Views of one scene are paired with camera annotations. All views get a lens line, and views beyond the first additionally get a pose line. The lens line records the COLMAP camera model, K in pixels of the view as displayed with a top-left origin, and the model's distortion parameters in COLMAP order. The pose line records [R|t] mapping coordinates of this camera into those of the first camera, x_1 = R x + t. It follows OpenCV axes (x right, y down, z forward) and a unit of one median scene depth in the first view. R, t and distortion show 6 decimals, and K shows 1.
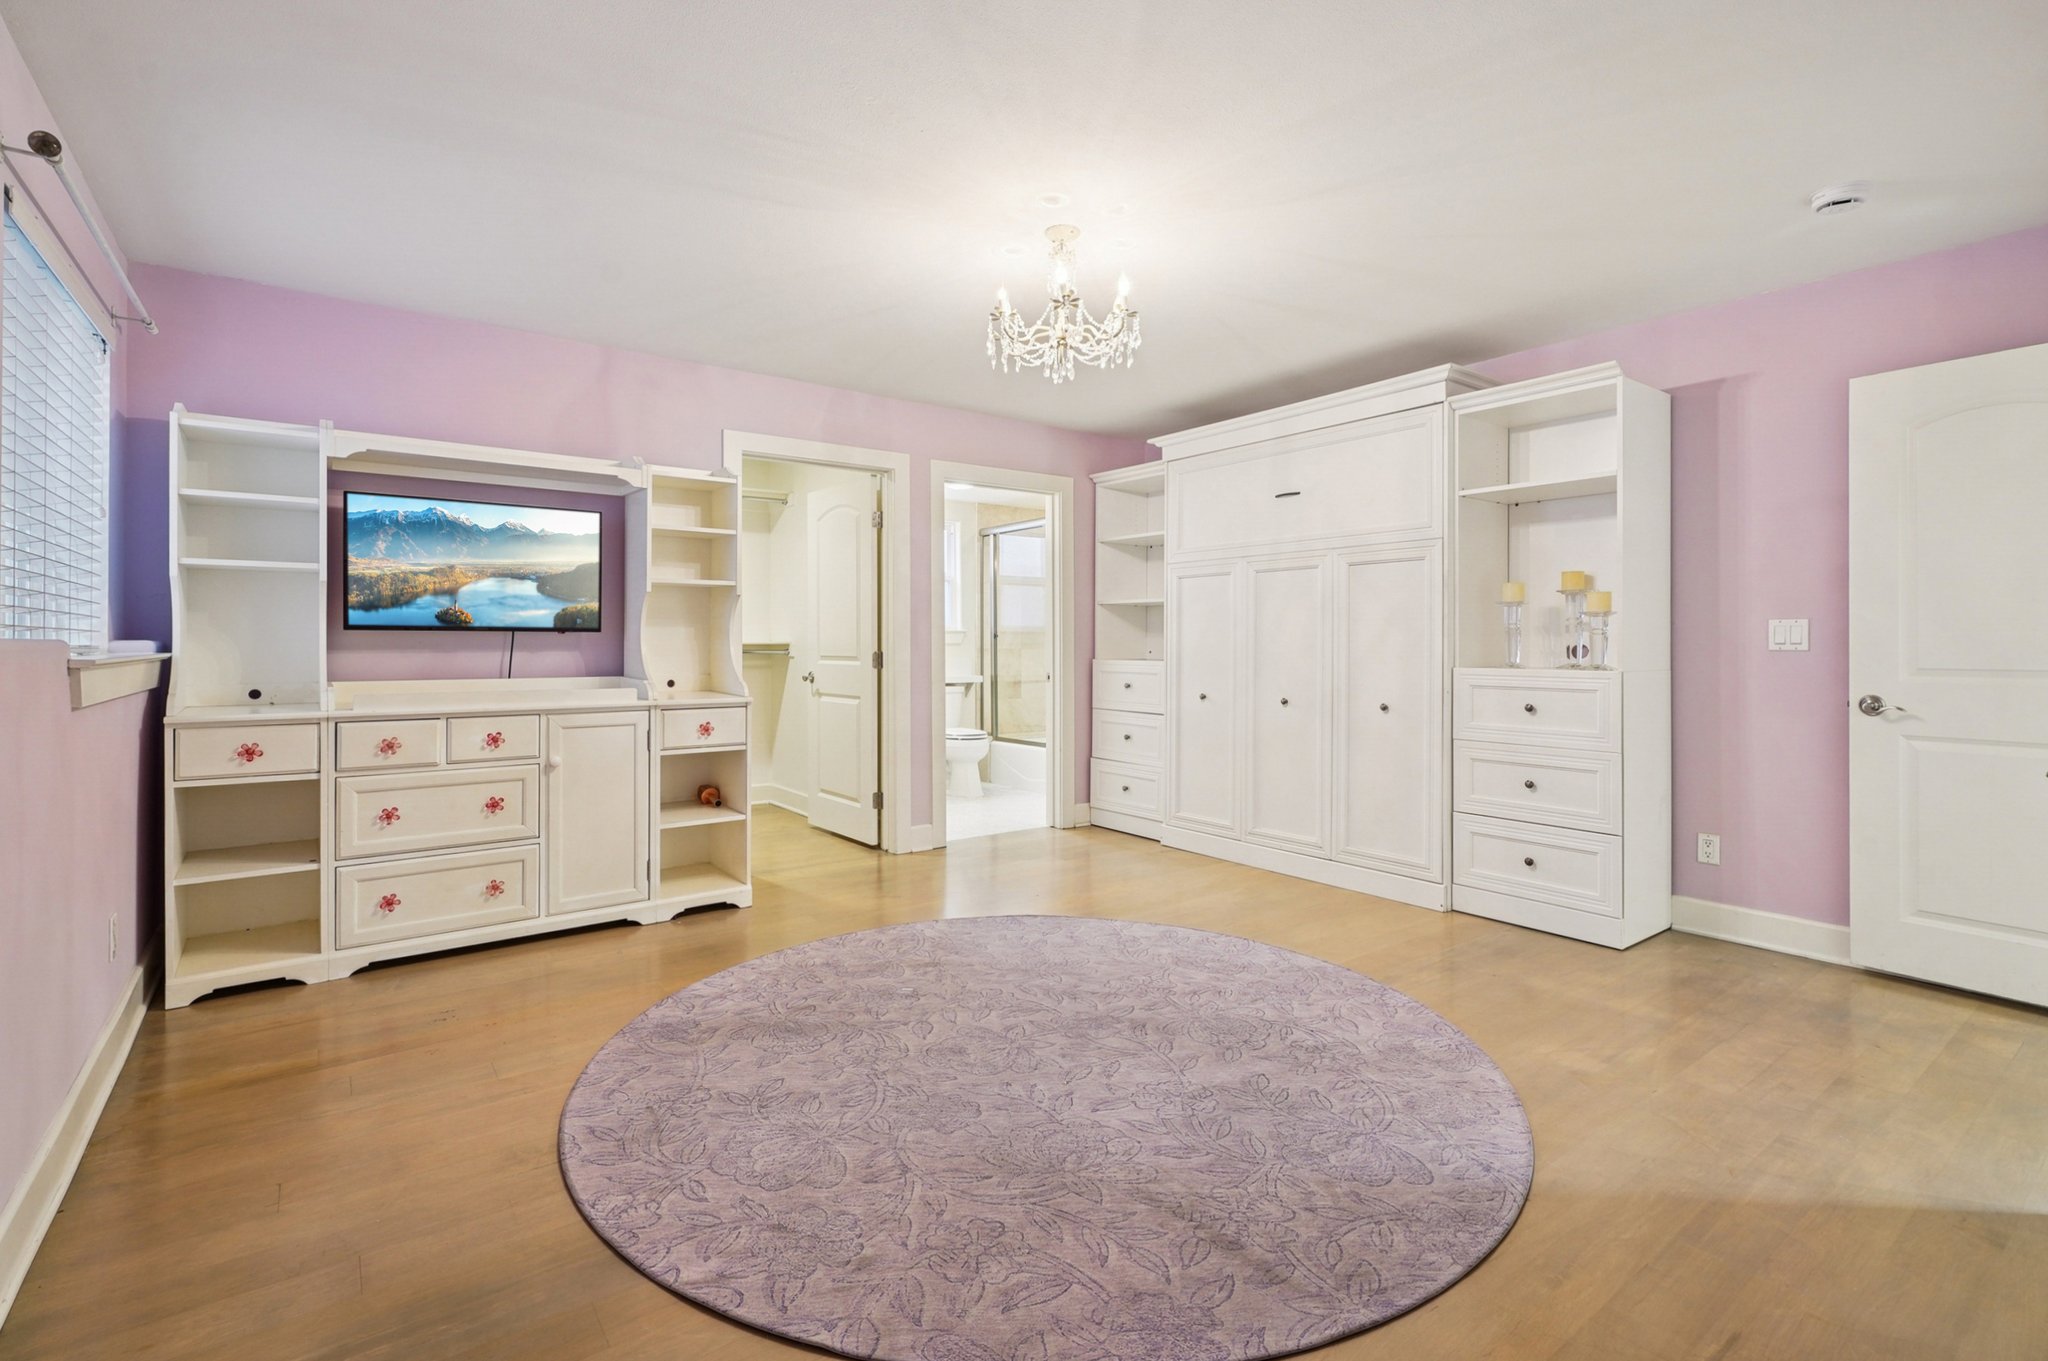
lens RADIAL K [[929.6, 0, 1022.5], [0, 929.6, 669.8], [0, 0, 1]] dist [0.000195, -0.000114]
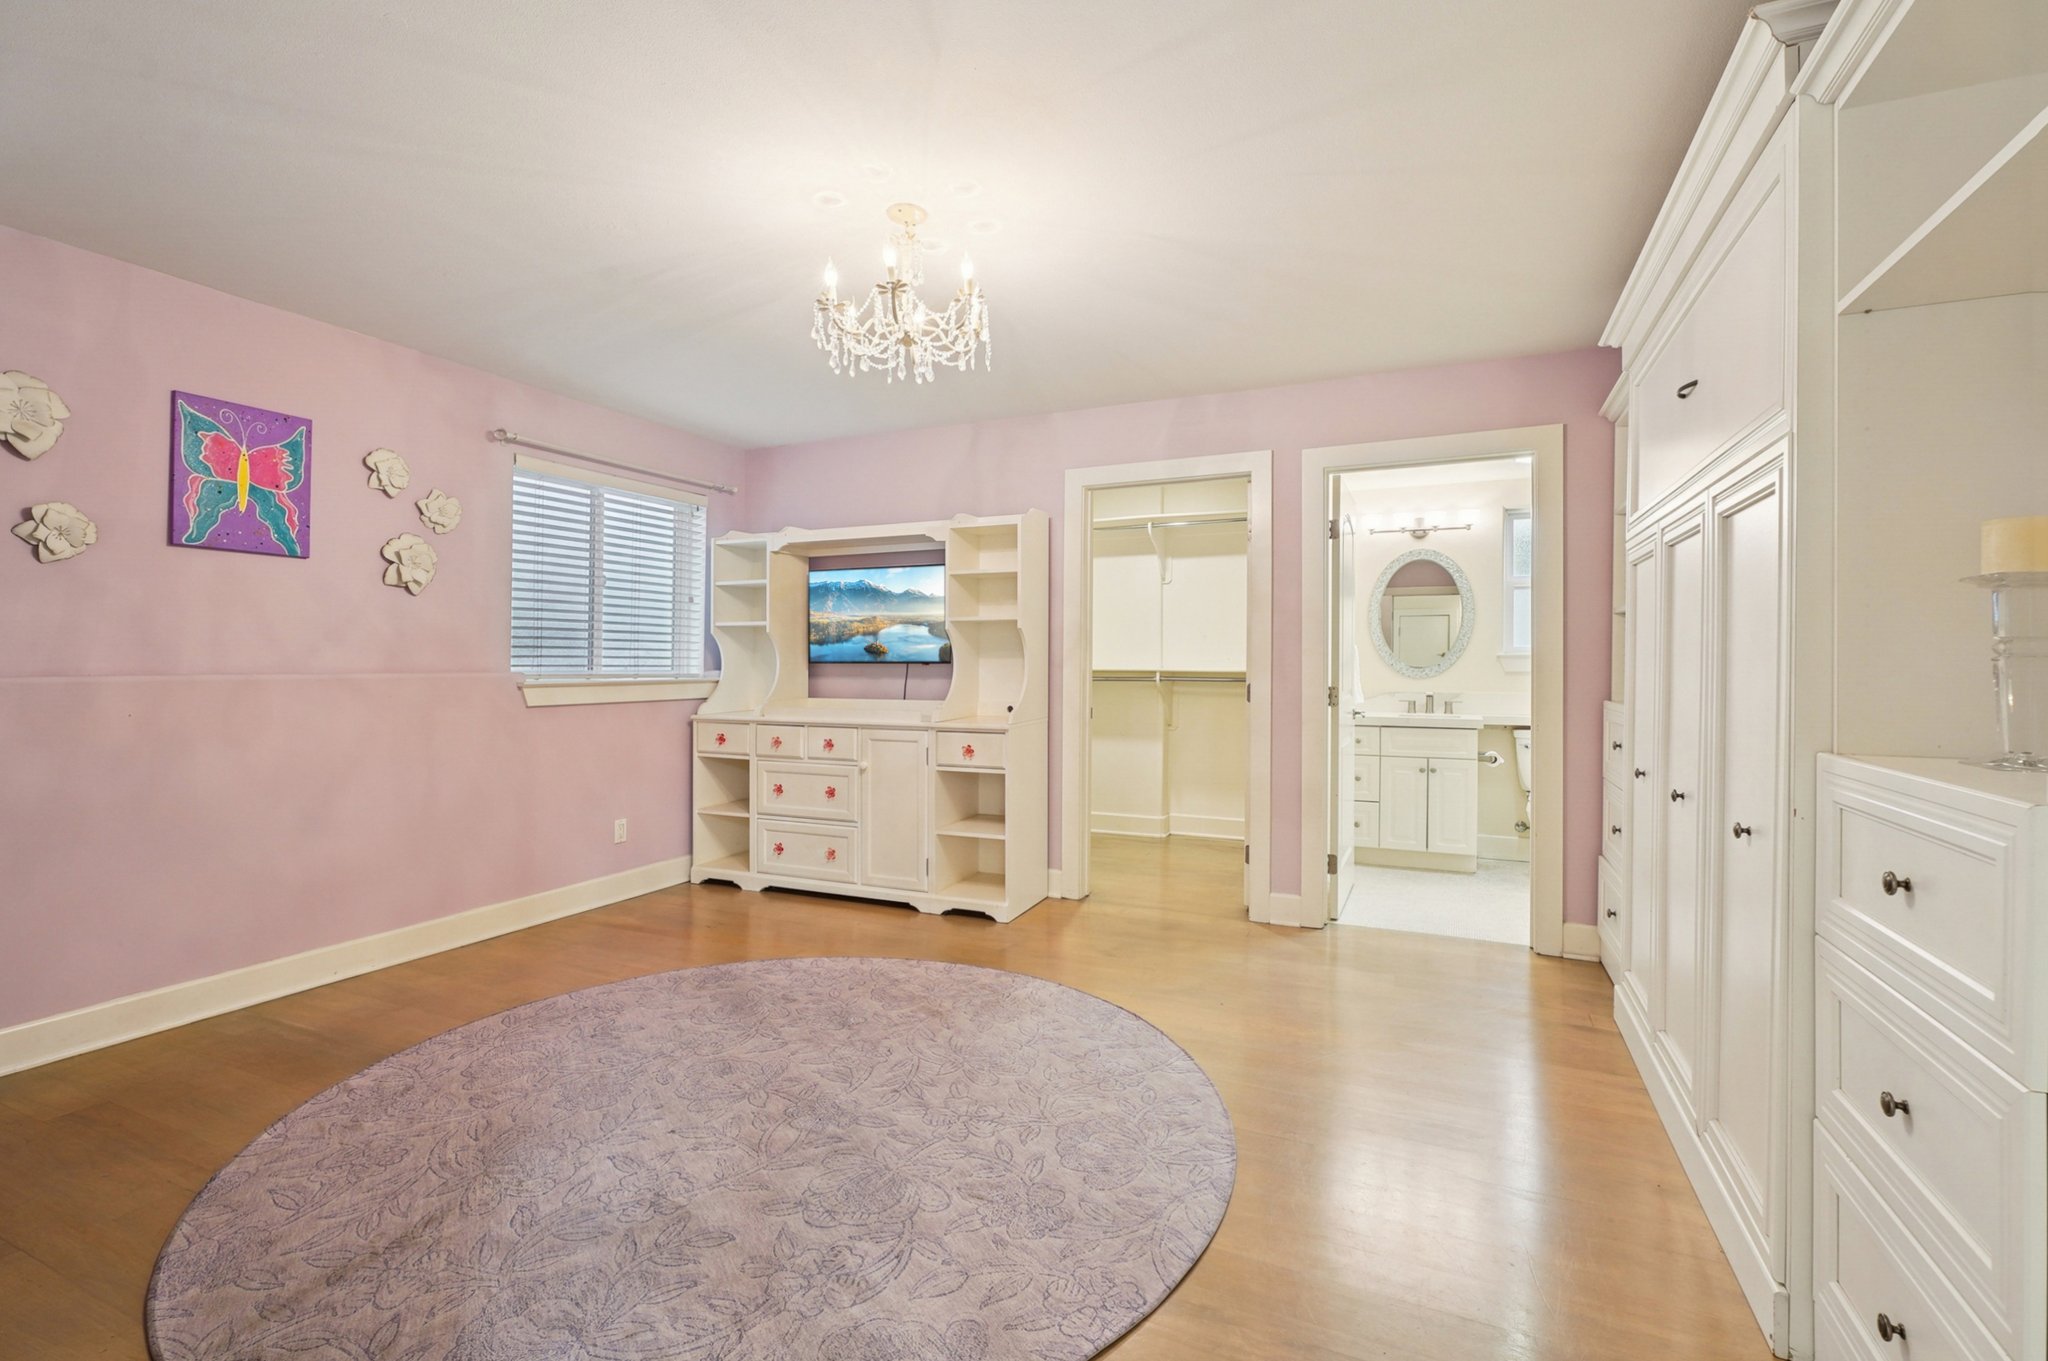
lens RADIAL K [[929.6, 0, 1022.5], [0, 929.6, 669.8], [0, 0, 1]] dist [0.000195, -0.000114]
pose [[0.476323, 0.004184, -0.879260, 0.884179], [-0.025235, 0.999642, -0.008914, -0.032969], [0.878908, 0.026434, 0.476258, 0.695621]]
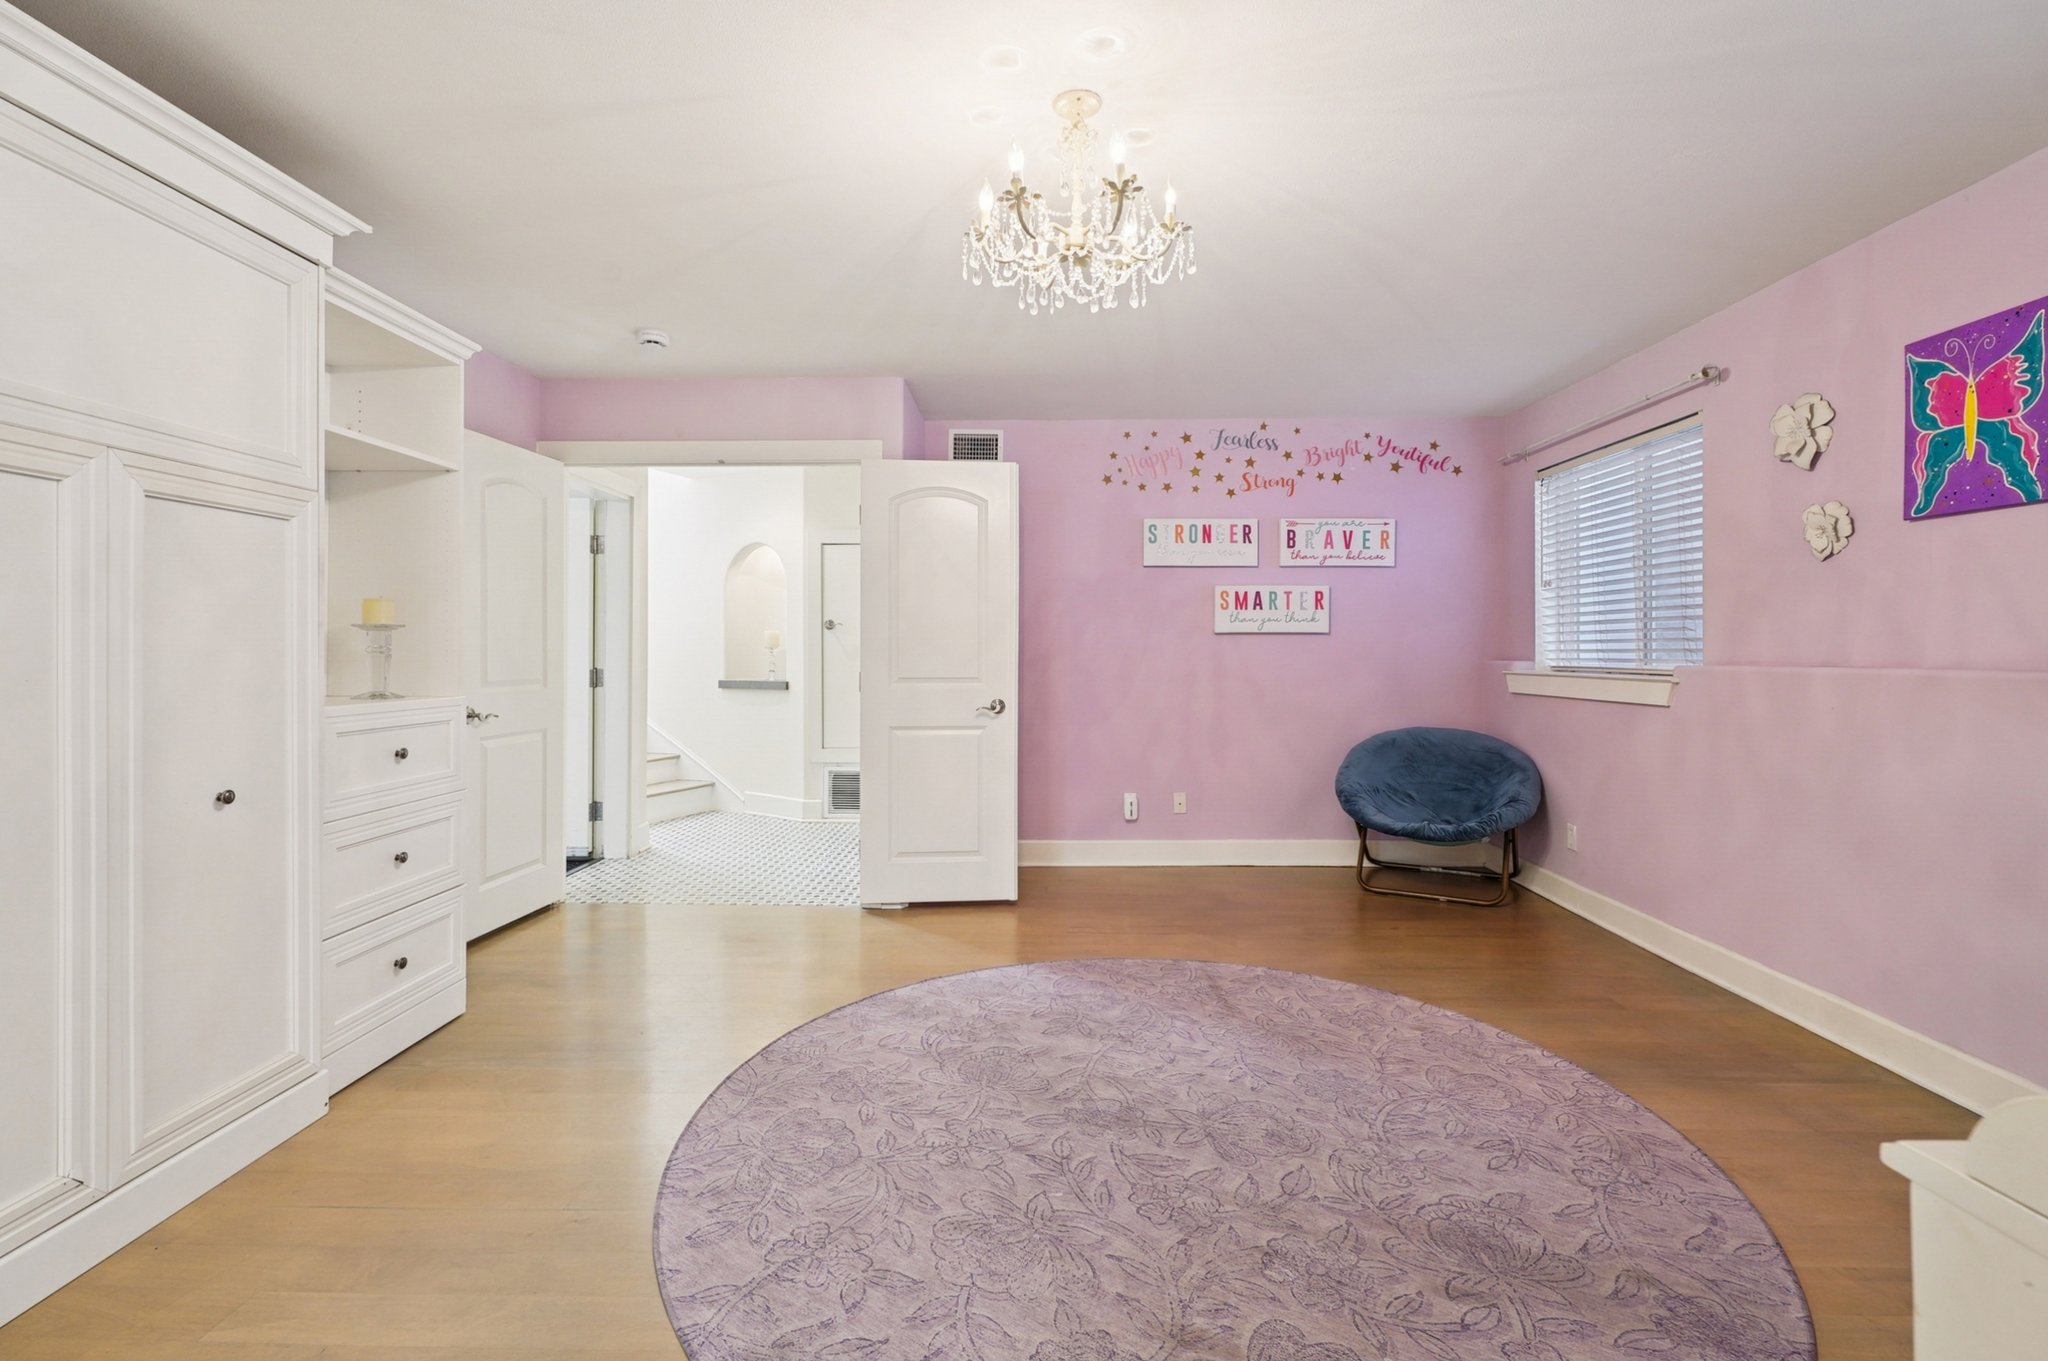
lens RADIAL K [[923.3, 0, 1026.2], [0, 923.3, 646.0], [0, 0, 1]] dist [0.000475, 0.000079]
pose [[-0.789014, 0.000062, 0.614376, -0.372099], [0.013720, 0.999752, 0.017519, -0.063653], [-0.614223, 0.022252, -0.788819, 1.613025]]
